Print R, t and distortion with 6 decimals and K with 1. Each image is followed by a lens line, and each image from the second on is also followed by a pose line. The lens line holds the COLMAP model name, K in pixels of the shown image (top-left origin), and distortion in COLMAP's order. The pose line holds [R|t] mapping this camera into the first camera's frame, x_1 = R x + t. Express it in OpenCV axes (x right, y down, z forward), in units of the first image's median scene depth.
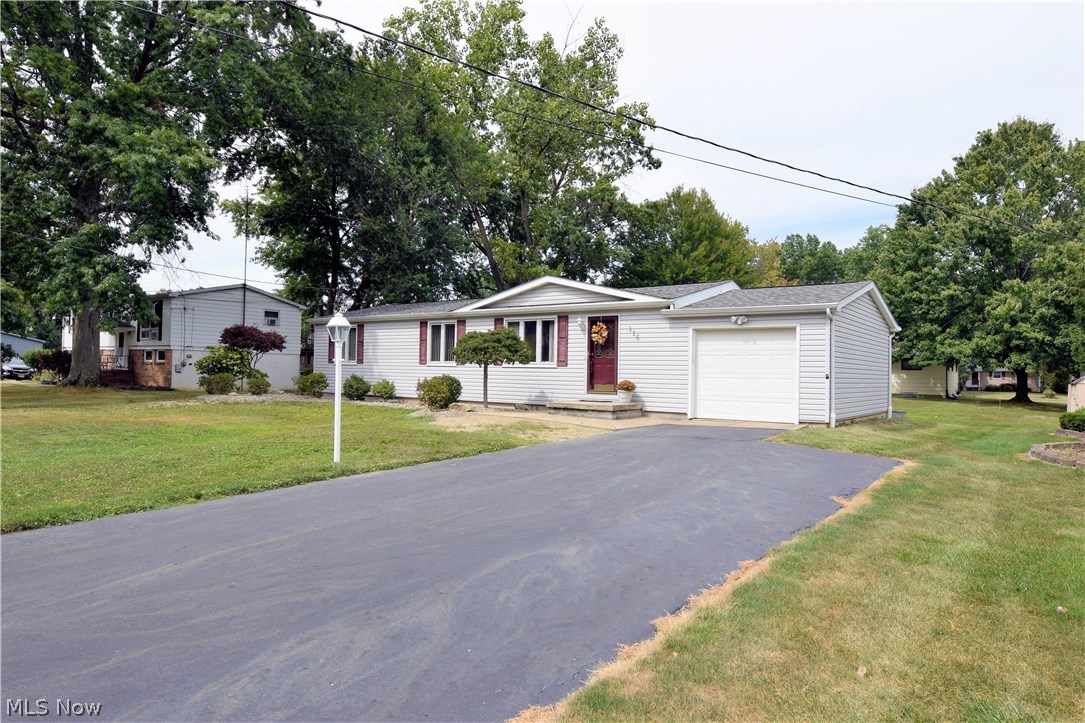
lens RADIAL K [[662.7, 0, 538.0], [0, 662.7, 363.4], [0, 0, 1]] dist [-0.014615, -0.003382]
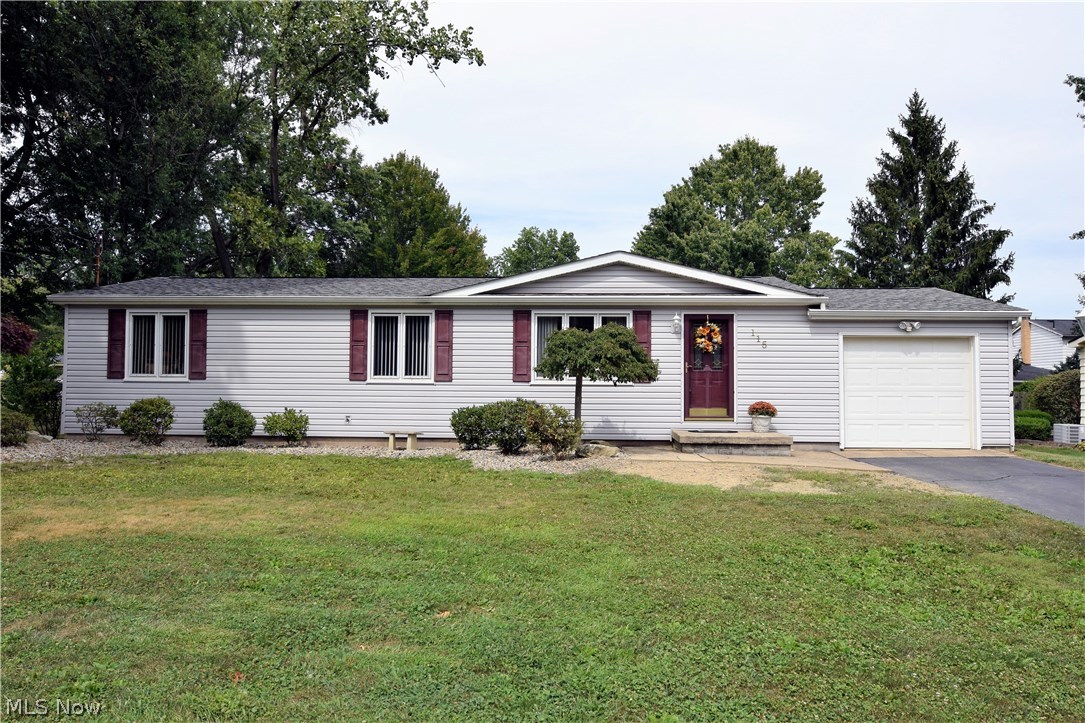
lens RADIAL K [[783.4, 0, 542.5], [0, 783.4, 387.2], [0, 0, 1]] dist [0.001929, 0.000593]
pose [[0.825544, -0.009473, 0.564258, -0.474862], [0.000867, 0.999879, 0.015517, -0.004128], [-0.564336, -0.012321, 0.825453, 0.344932]]
